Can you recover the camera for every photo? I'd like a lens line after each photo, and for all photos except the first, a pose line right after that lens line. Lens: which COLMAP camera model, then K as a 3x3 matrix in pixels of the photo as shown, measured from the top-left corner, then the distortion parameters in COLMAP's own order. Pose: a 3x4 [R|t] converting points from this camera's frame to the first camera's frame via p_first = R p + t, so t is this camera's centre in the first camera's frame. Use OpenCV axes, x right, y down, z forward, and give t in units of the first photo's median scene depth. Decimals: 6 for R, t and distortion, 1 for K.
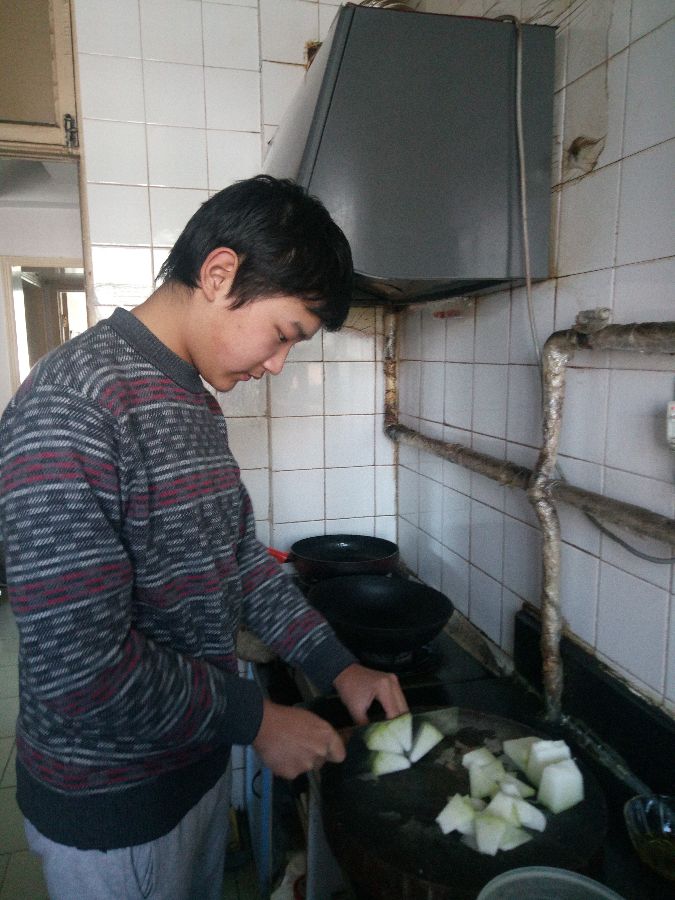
lens RADIAL K [[658.6, 0, 336.2], [0, 658.6, 449.9], [0, 0, 1]] dist [0.008876, 0.002379]
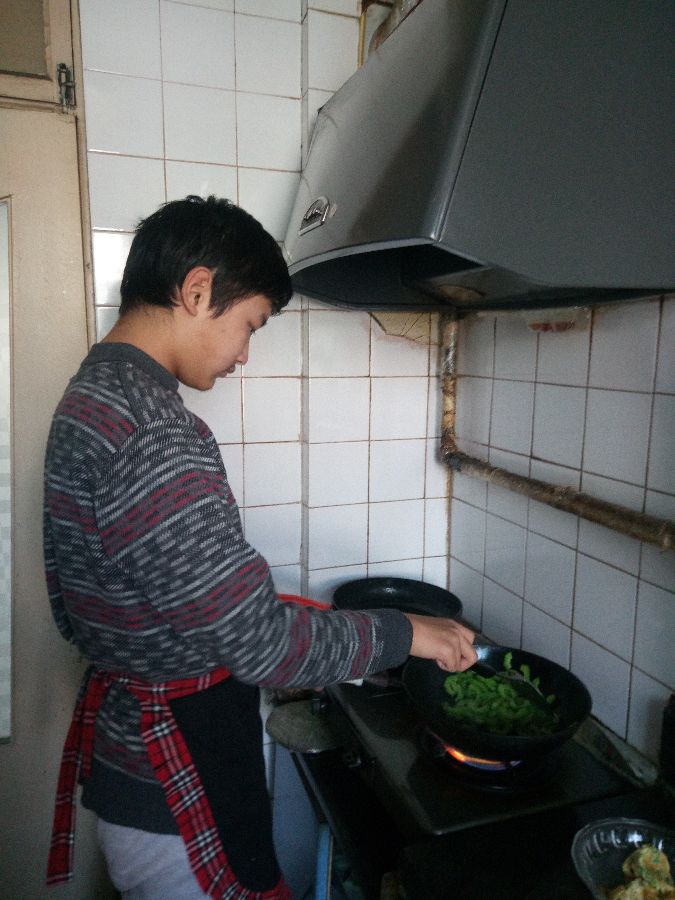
lens RADIAL K [[658.6, 0, 338.7], [0, 658.6, 449.5], [0, 0, 1]] dist [0.008876, 0.002379]
pose [[0.997234, 0.002107, 0.074291, -0.123235], [-0.002487, 0.999984, 0.005020, -0.046138], [-0.074279, -0.005191, 0.997224, 0.167424]]
